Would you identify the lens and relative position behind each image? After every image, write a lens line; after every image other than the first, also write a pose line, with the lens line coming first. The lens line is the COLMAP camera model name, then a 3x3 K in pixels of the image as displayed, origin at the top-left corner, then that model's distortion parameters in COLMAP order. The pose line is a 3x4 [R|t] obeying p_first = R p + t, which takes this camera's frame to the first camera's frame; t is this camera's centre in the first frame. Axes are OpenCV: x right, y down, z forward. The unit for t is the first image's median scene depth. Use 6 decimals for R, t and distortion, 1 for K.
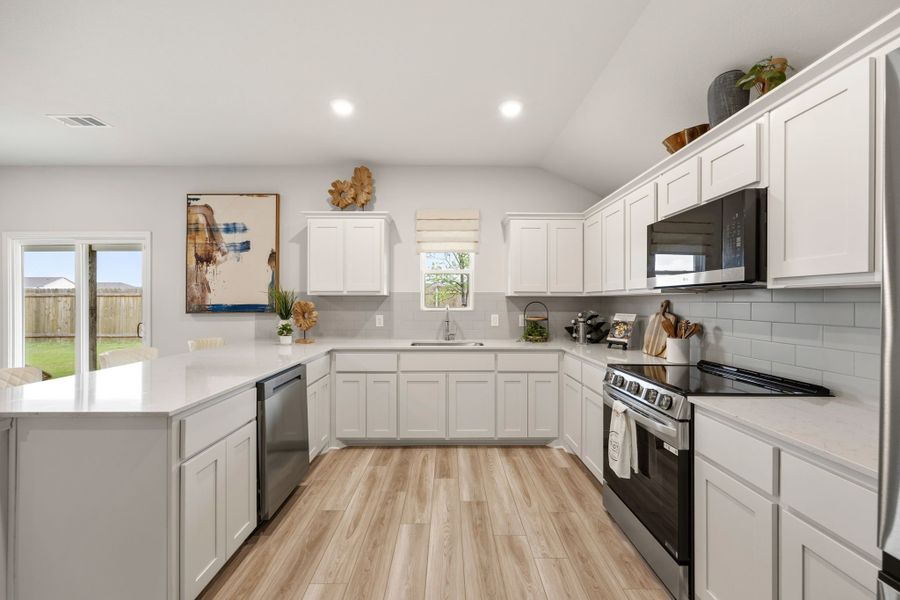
lens RADIAL K [[366.1, 0, 447.3], [0, 366.1, 300.7], [0, 0, 1]] dist [-0.000734, 0.000006]
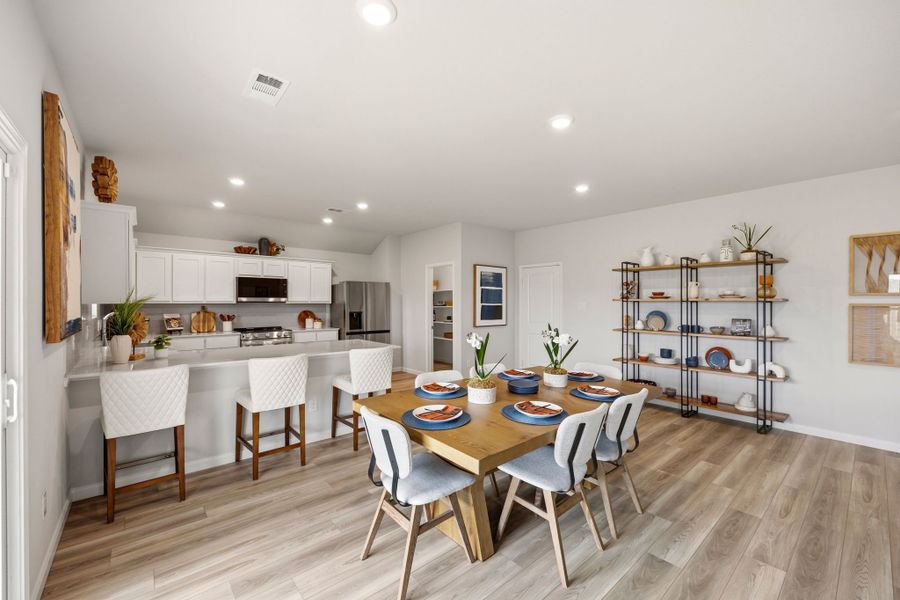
lens RADIAL K [[368.2, 0, 452.7], [0, 368.2, 301.9], [0, 0, 1]] dist [0.000390, 0.000074]
pose [[-0.651560, -0.001679, 0.758595, -1.440024], [-0.004830, 0.999986, -0.001935, -0.020783], [-0.758581, -0.004924, -0.651560, 0.927756]]
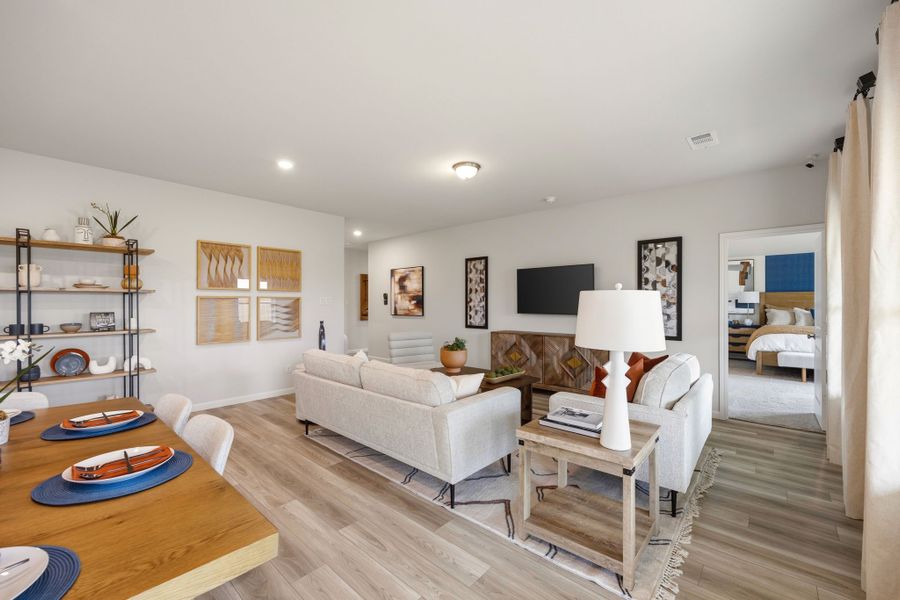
lens RADIAL K [[362.9, 0, 458.3], [0, 362.9, 303.0], [0, 0, 1]] dist [0.001088, 0.000109]
pose [[-0.656463, -0.000750, -0.754357, -1.059434], [0.000426, 0.999999, -0.001365, 0.001058], [0.754358, -0.001218, -0.656462, 0.887921]]
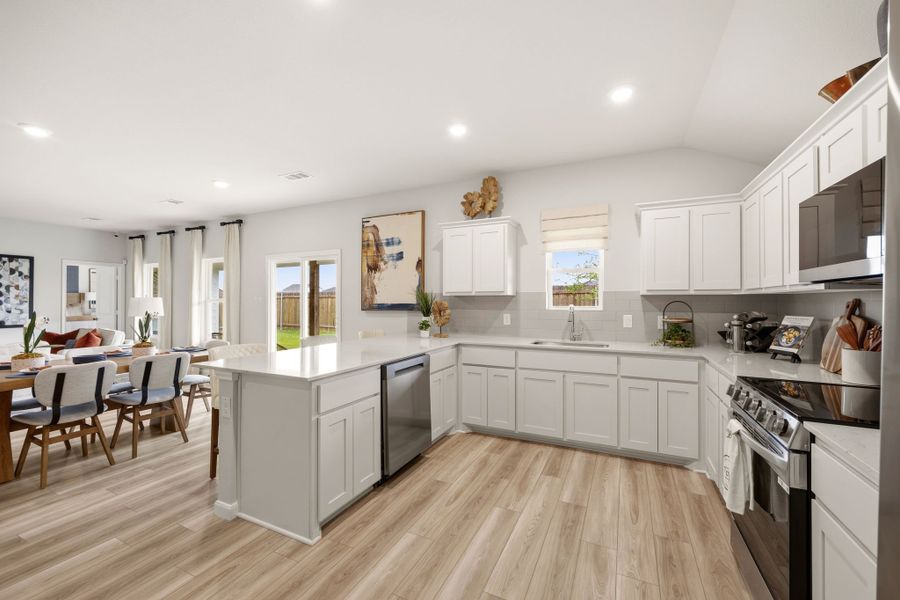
lens RADIAL K [[360.9, 0, 451.7], [0, 360.9, 298.6], [0, 0, 1]] dist [-0.001057, 0.000047]
pose [[0.900911, -0.004316, -0.433983, 0.126883], [0.002245, 0.999984, -0.005283, 0.000116], [0.433999, 0.003785, 0.900906, -0.010905]]
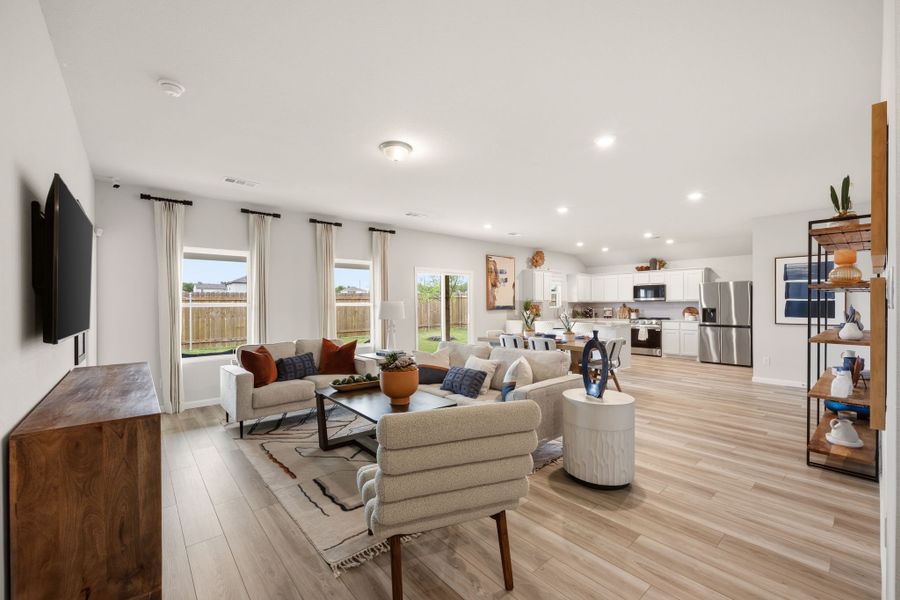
lens RADIAL K [[370.0, 0, 450.0], [0, 370.0, 306.2], [0, 0, 1]] dist [0.000653, 0.000128]
pose [[0.757967, -0.005938, 0.652266, -2.321439], [0.003193, 0.999980, 0.005393, -0.000671], [-0.652286, -0.002005, 0.757971, -0.516620]]
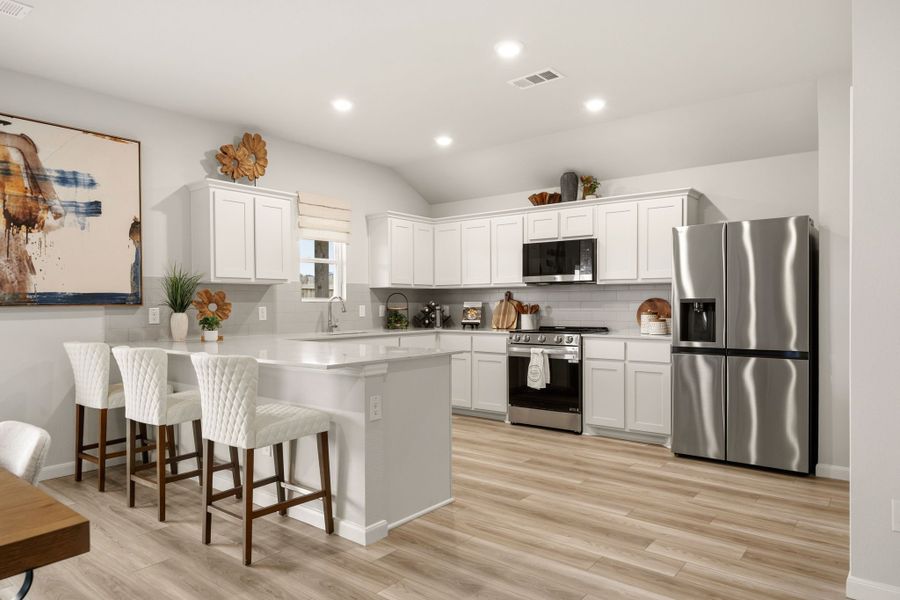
lens RADIAL K [[571.3, 0, 452.4], [0, 571.3, 308.9], [0, 0, 1]] dist [0.000136, -0.001278]
pose [[0.624864, -0.011713, 0.780646, -0.973218], [0.003305, 0.999918, 0.012358, 0.029021], [-0.780727, -0.005142, 0.624852, -0.198880]]
